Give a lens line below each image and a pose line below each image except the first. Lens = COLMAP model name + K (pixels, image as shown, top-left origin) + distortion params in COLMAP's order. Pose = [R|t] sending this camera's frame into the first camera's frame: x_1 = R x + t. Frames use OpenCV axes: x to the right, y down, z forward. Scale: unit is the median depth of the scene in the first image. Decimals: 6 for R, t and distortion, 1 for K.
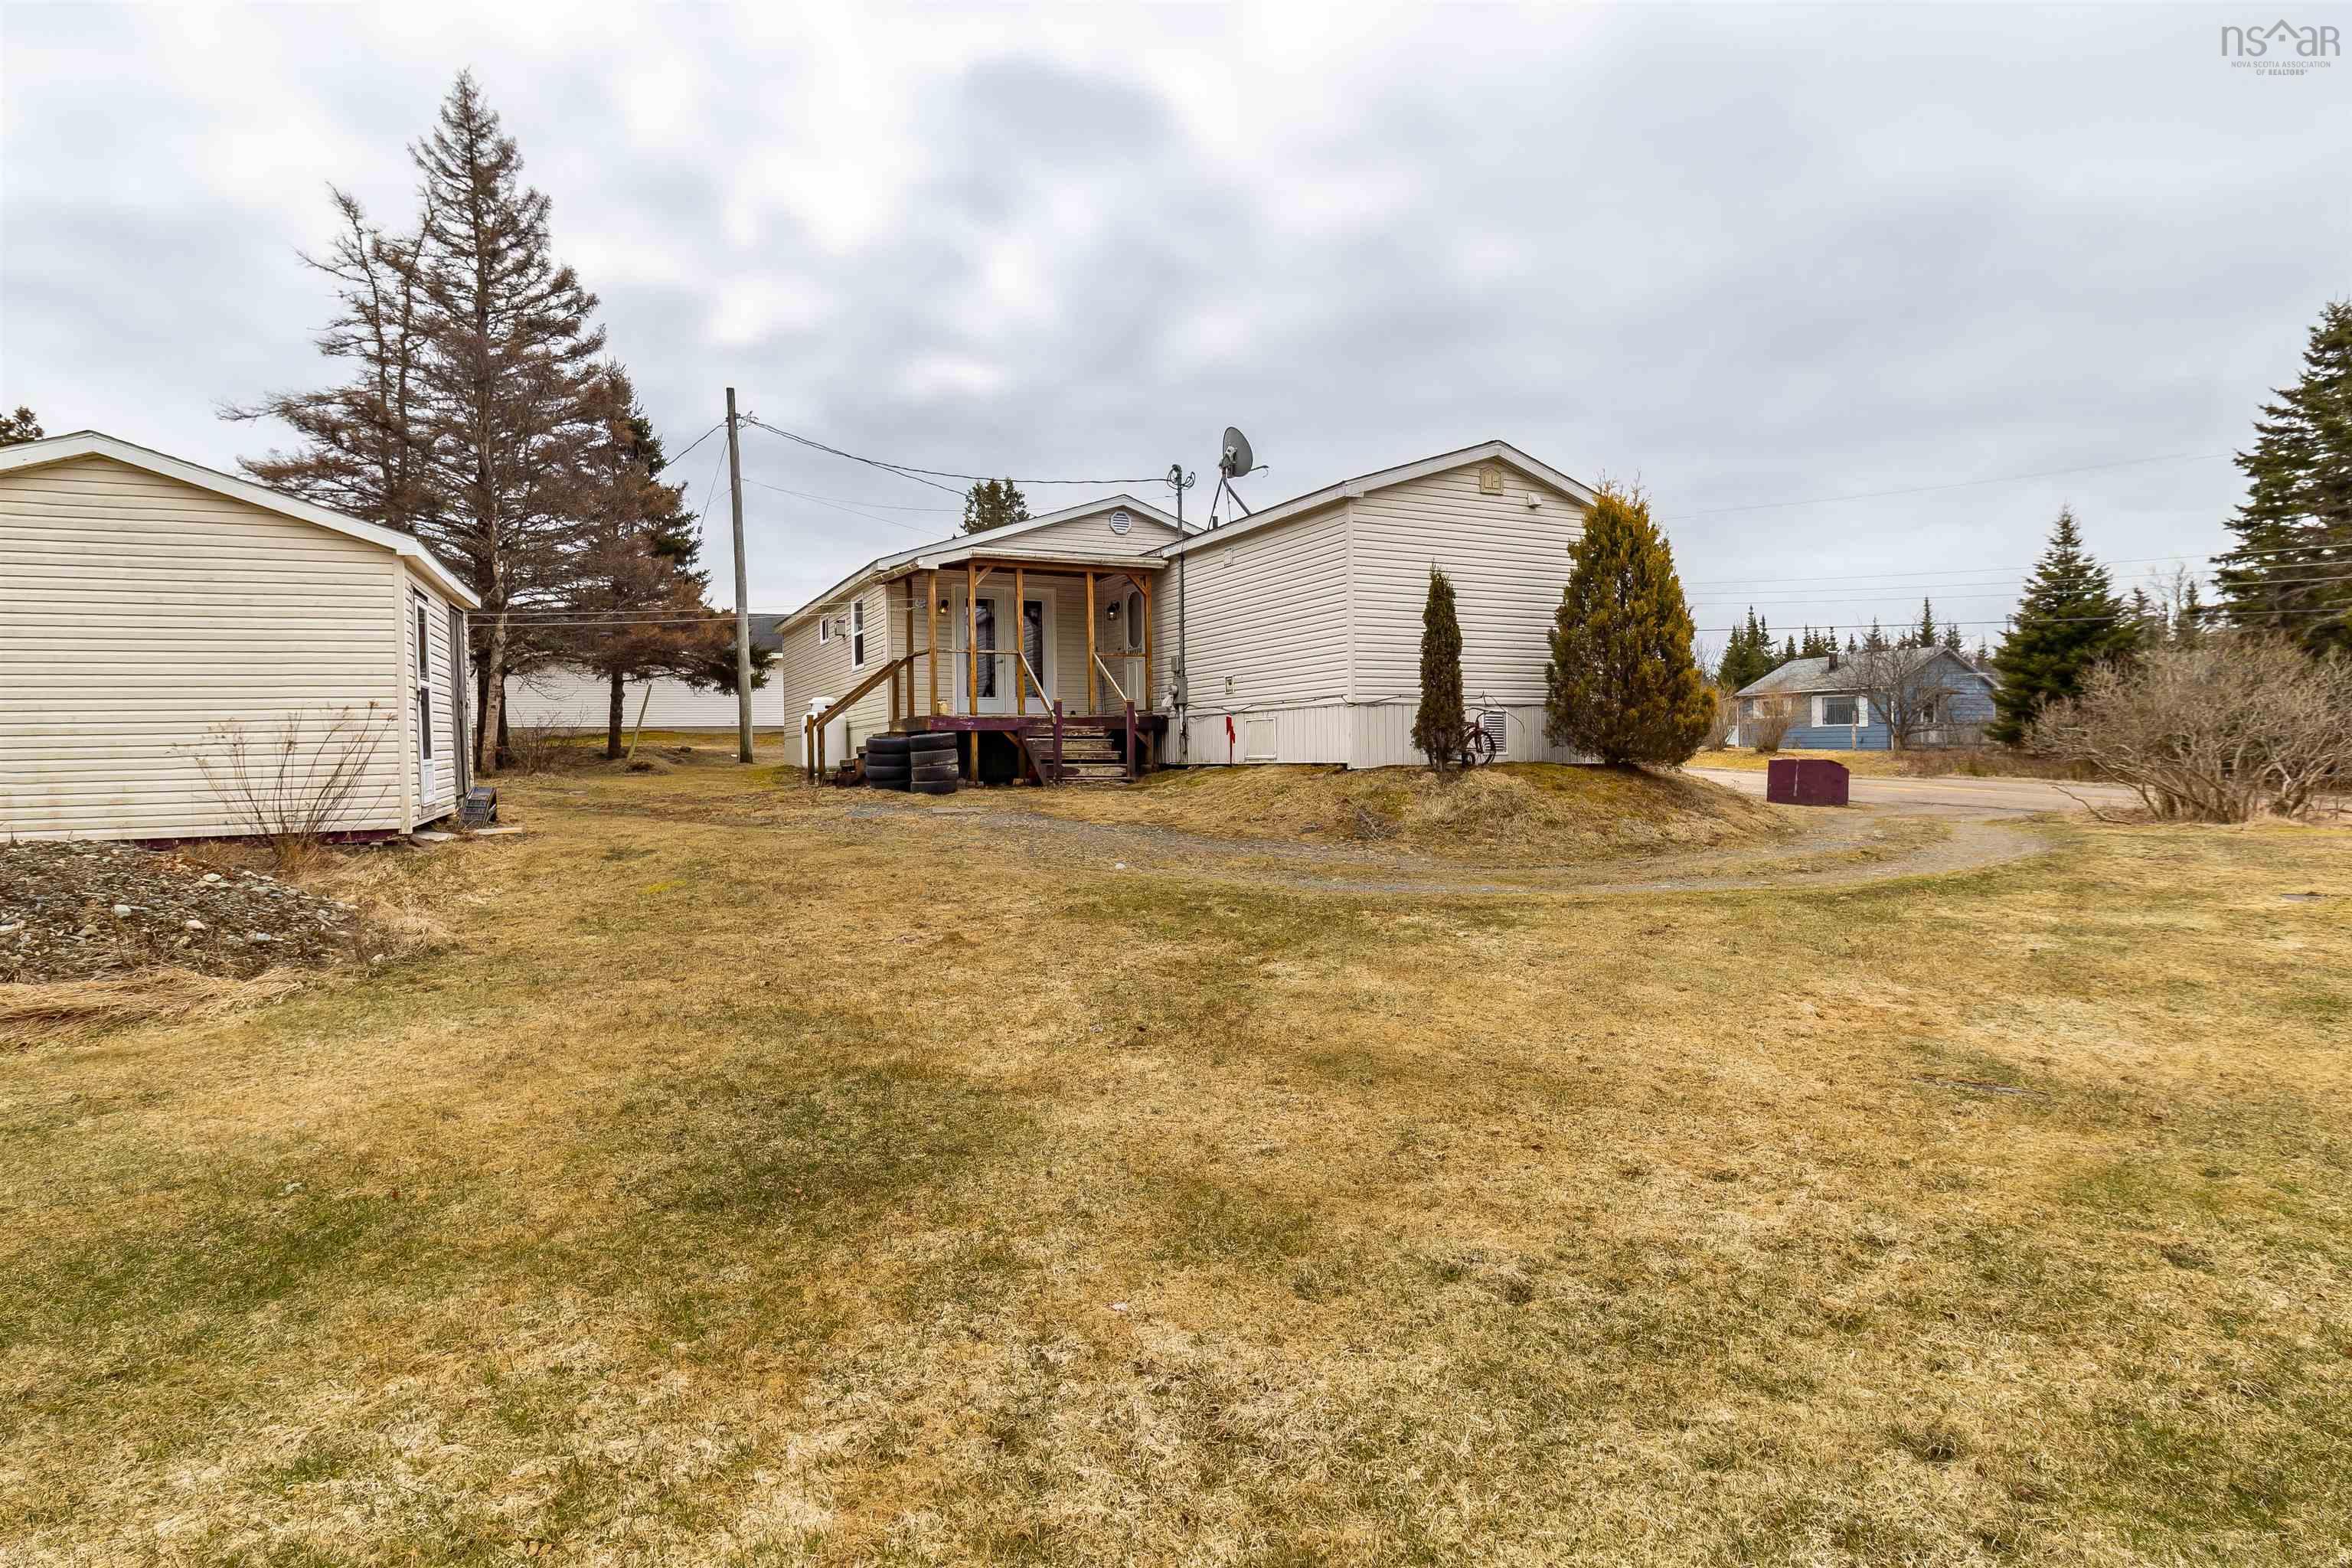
lens RADIAL K [[1197.5, 0, 1249.0], [0, 1197.5, 737.2], [0, 0, 1]] dist [-0.002332, -0.000126]
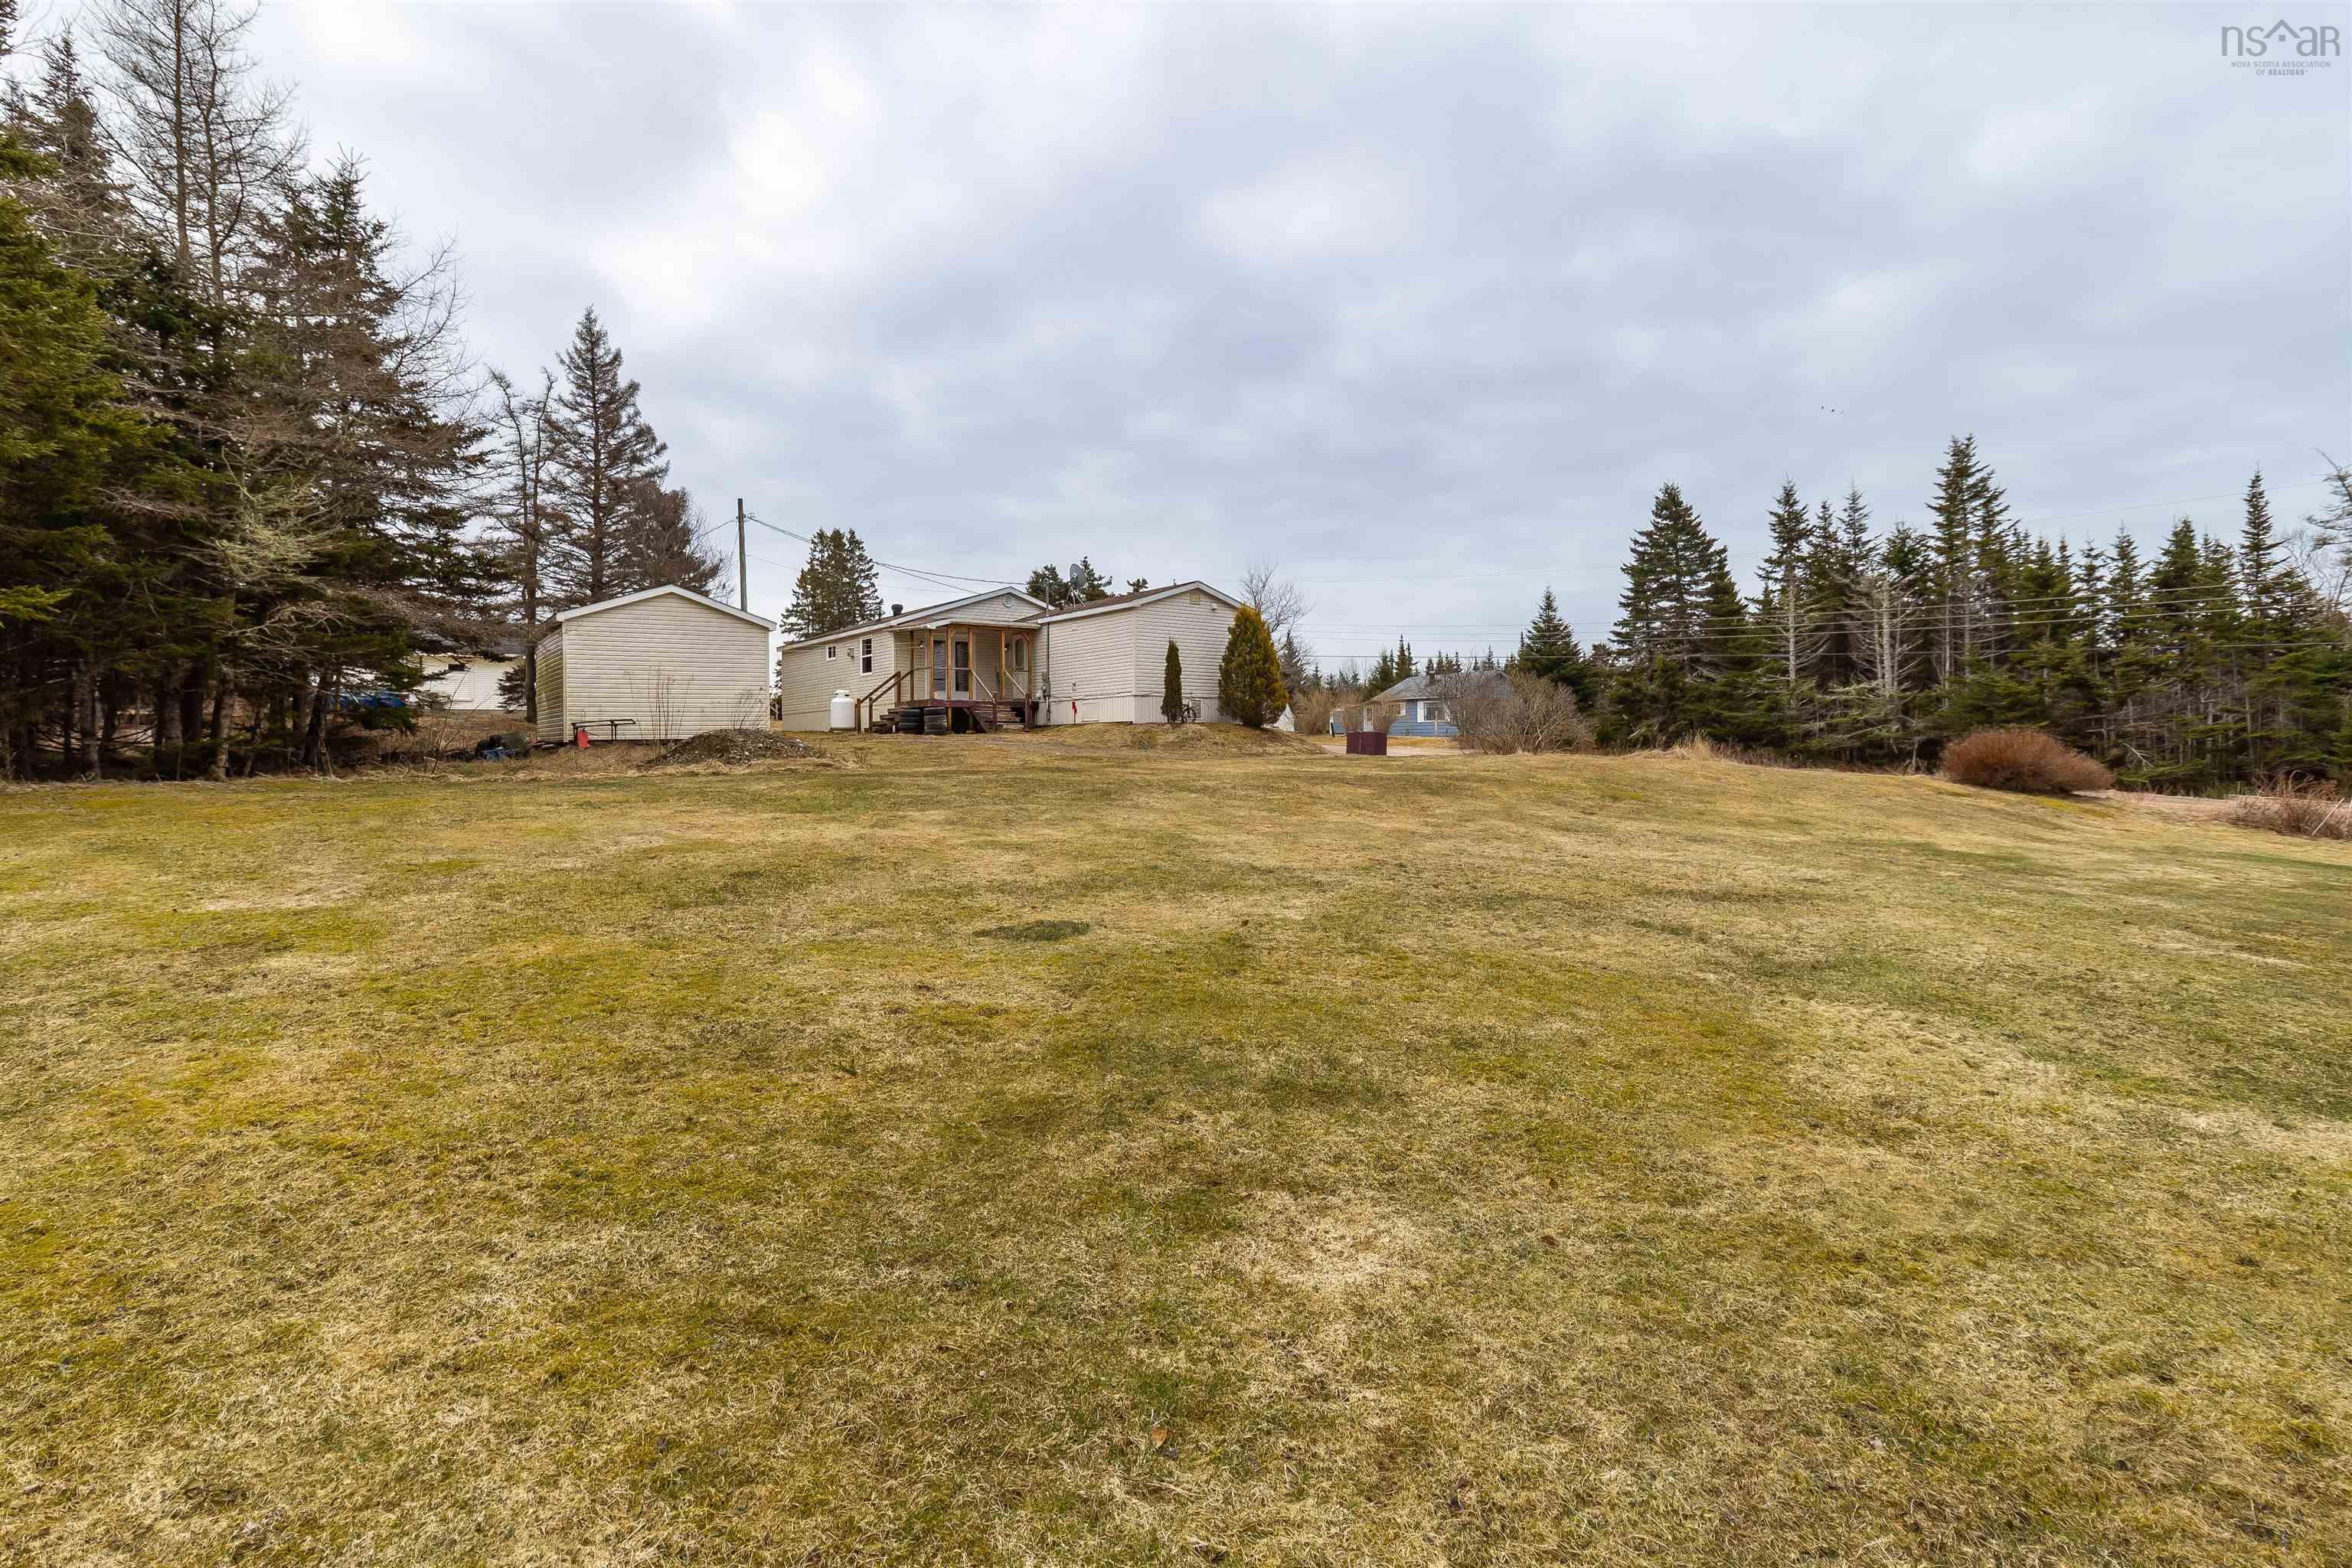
lens RADIAL K [[1197.5, 0, 1249.0], [0, 1197.5, 737.2], [0, 0, 1]] dist [-0.002332, -0.000126]
pose [[0.974986, 0.006842, 0.222160, -0.181530], [-0.005681, 0.999967, -0.005861, 0.055593], [-0.222193, 0.004452, 0.974993, -1.115331]]
